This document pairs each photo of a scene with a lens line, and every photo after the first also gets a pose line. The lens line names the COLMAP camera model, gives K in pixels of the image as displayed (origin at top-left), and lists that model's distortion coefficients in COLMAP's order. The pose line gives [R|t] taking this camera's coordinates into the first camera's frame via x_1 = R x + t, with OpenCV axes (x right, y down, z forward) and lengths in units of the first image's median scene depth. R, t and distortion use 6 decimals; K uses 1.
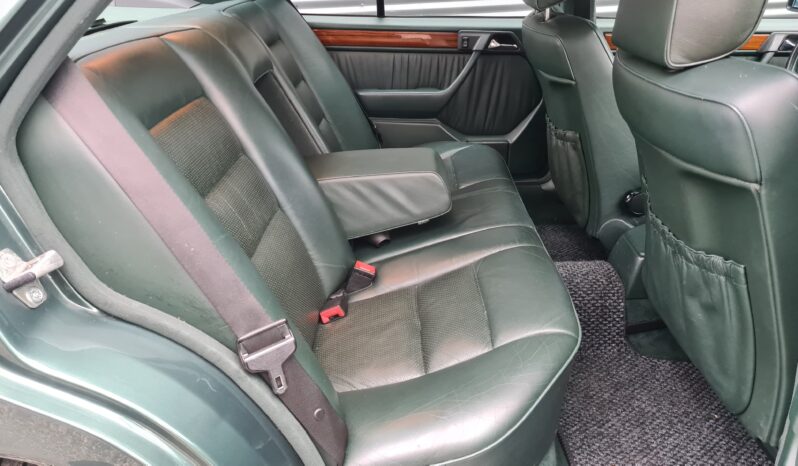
lens RADIAL K [[613.1, 0, 399.8], [0, 613.1, 235.1], [0, 0, 1]] dist [0.054775, -0.034701]
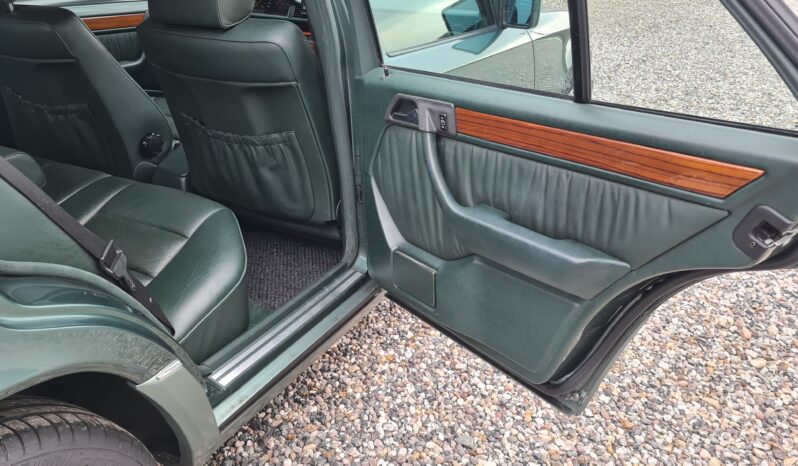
lens RADIAL K [[613.1, 0, 398.9], [0, 613.1, 231.8], [0, 0, 1]] dist [0.054775, -0.034701]
pose [[0.484056, -0.364182, 0.795652, -0.575828], [0.354495, 0.912934, 0.202198, 0.042993], [-0.800015, 0.184179, 0.571012, -0.159115]]
